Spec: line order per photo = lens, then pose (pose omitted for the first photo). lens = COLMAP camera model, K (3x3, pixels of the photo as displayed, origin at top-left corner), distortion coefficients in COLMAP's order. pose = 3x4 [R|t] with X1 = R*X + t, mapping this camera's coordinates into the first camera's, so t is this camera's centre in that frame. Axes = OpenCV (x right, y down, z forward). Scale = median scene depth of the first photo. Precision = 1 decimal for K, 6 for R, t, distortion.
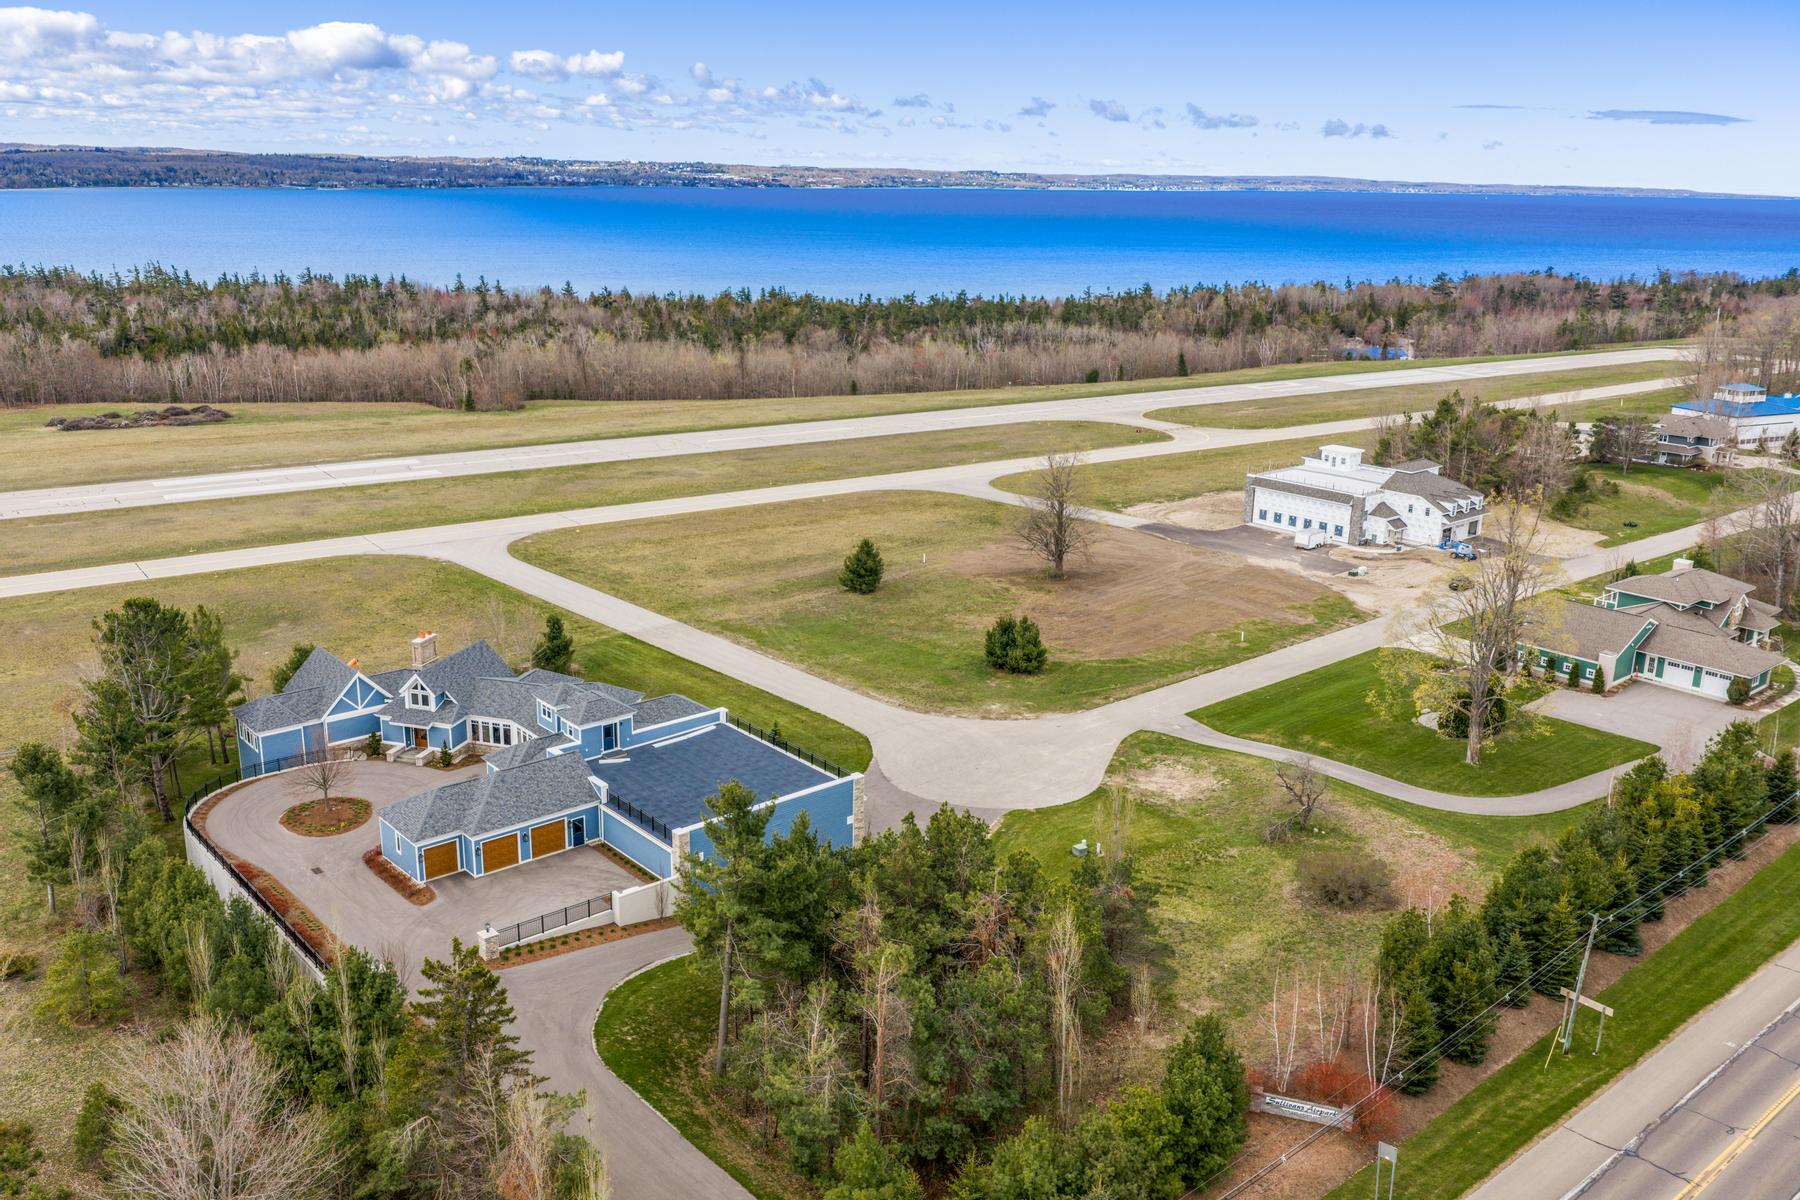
lens RADIAL K [[1488.8, 0, 908.5], [0, 1488.8, 606.6], [0, 0, 1]] dist [0.010503, -0.015900]
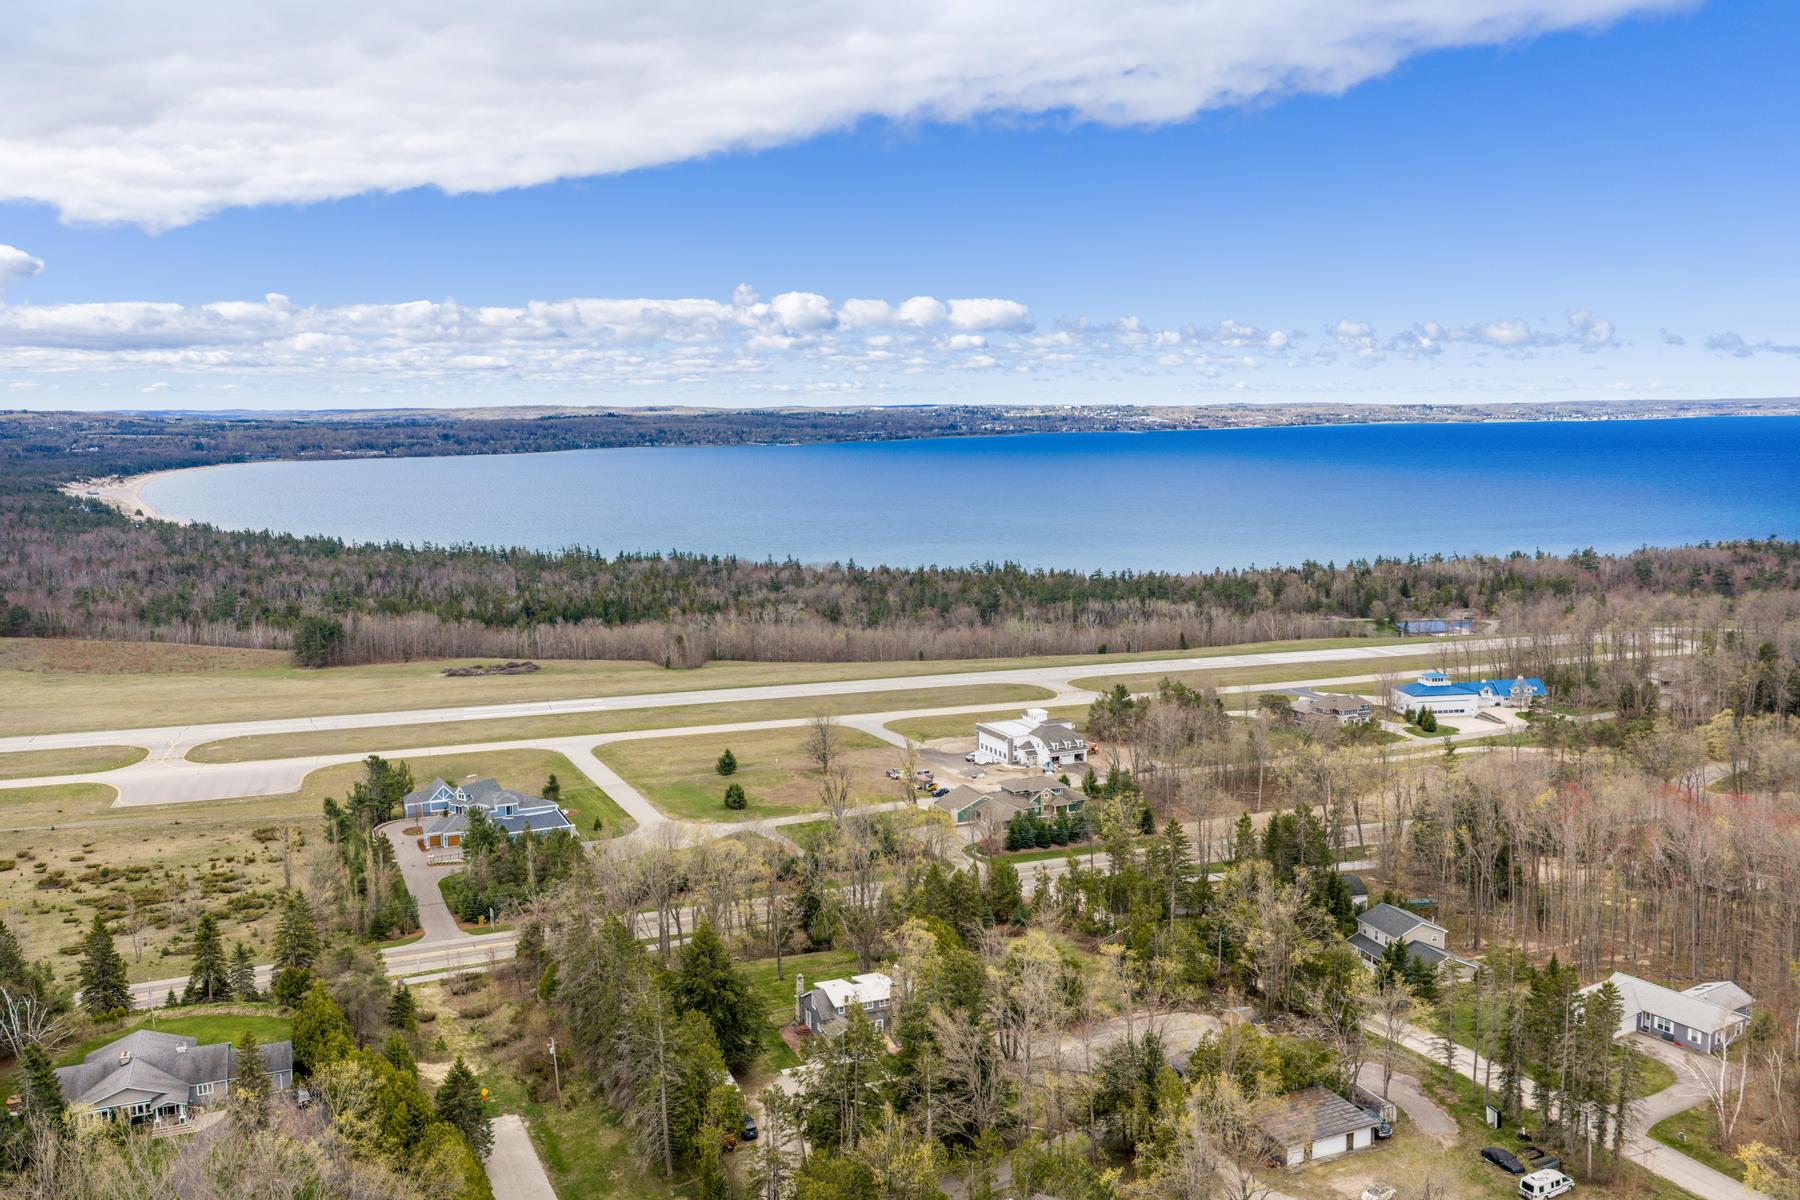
lens RADIAL K [[1488.8, 0, 908.5], [0, 1488.8, 606.6], [0, 0, 1]] dist [0.010503, -0.015900]
pose [[0.957324, 0.010315, -0.288832, 0.710335], [-0.053786, 0.988263, -0.142978, 0.036346], [0.283968, 0.152412, 0.946643, -0.808664]]
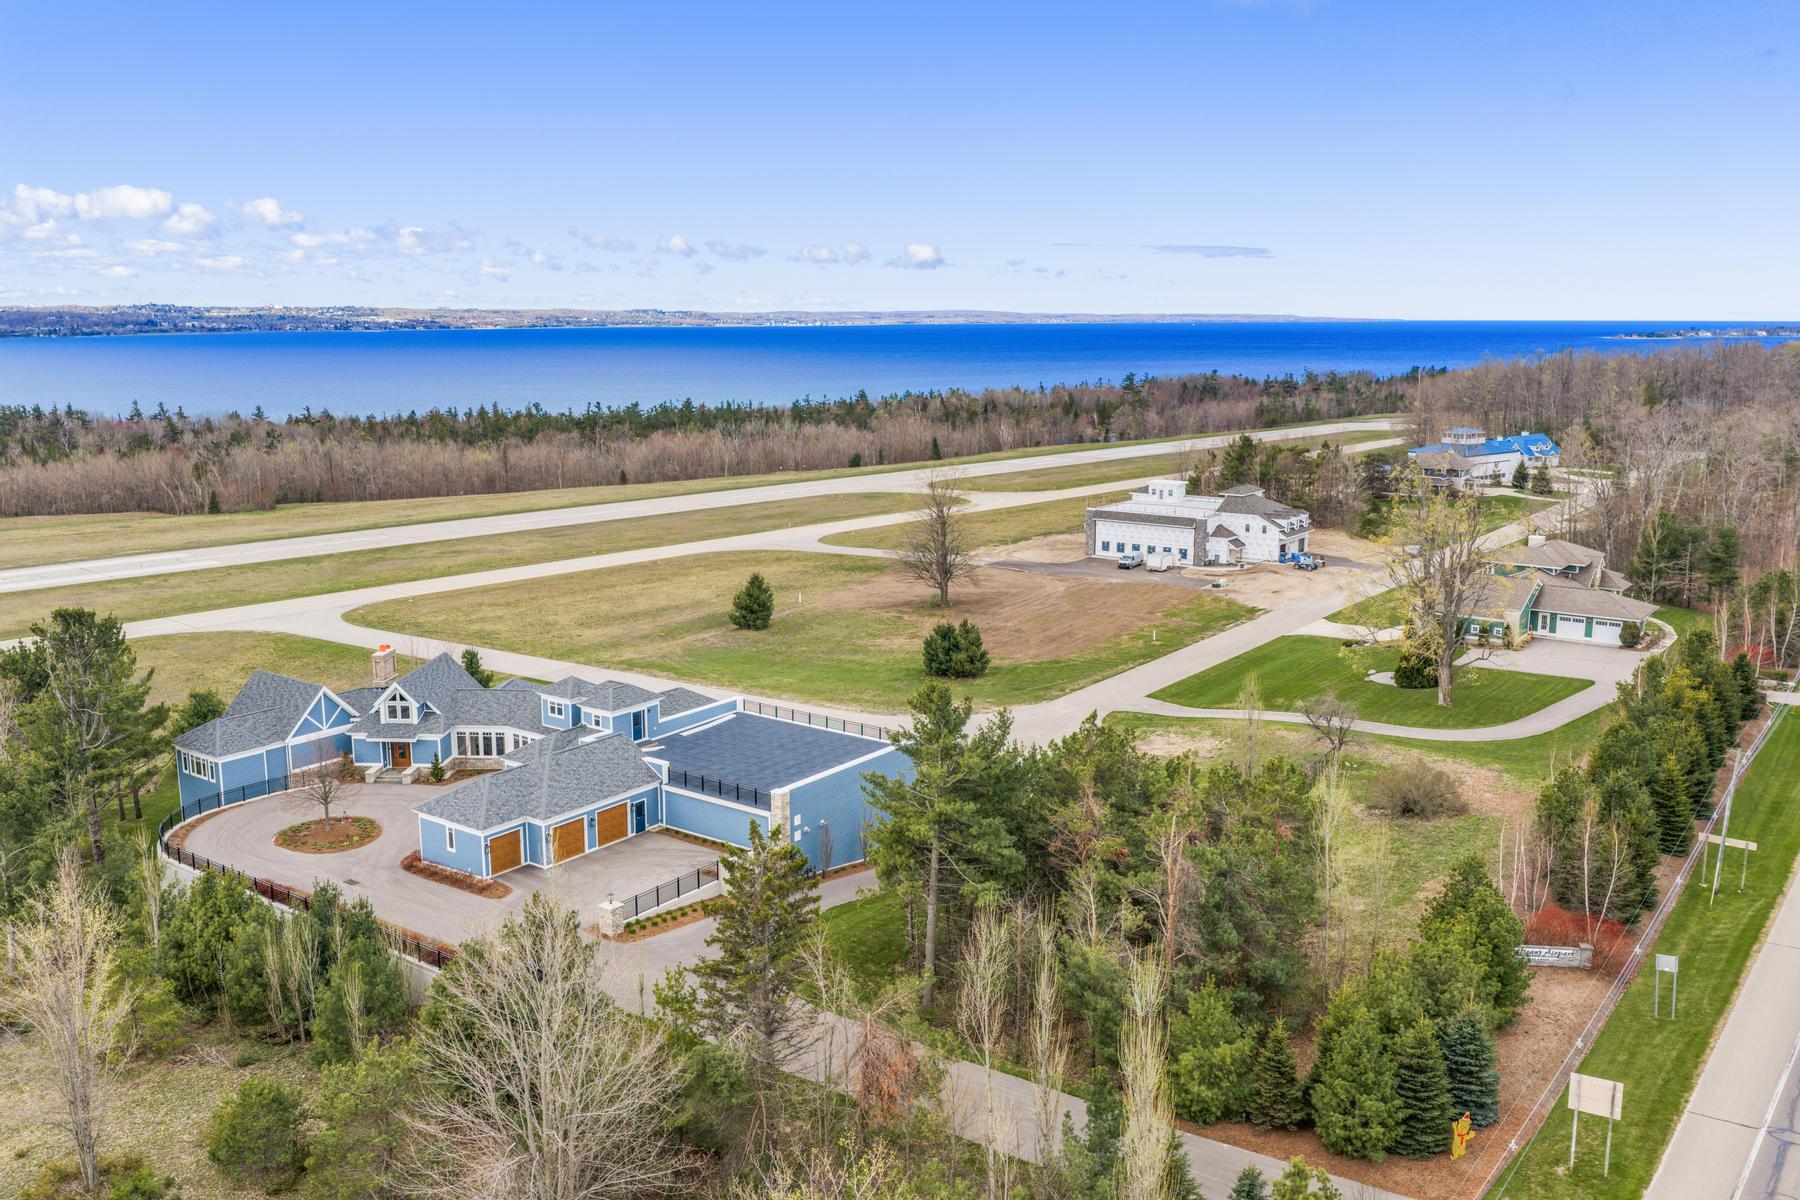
lens RADIAL K [[1488.8, 0, 908.5], [0, 1488.8, 606.6], [0, 0, 1]] dist [0.010503, -0.015900]
pose [[0.975615, -0.061038, 0.210831, -0.119854], [0.079308, 0.993690, -0.079310, 0.053114], [-0.204659, 0.094097, 0.974300, 0.032904]]
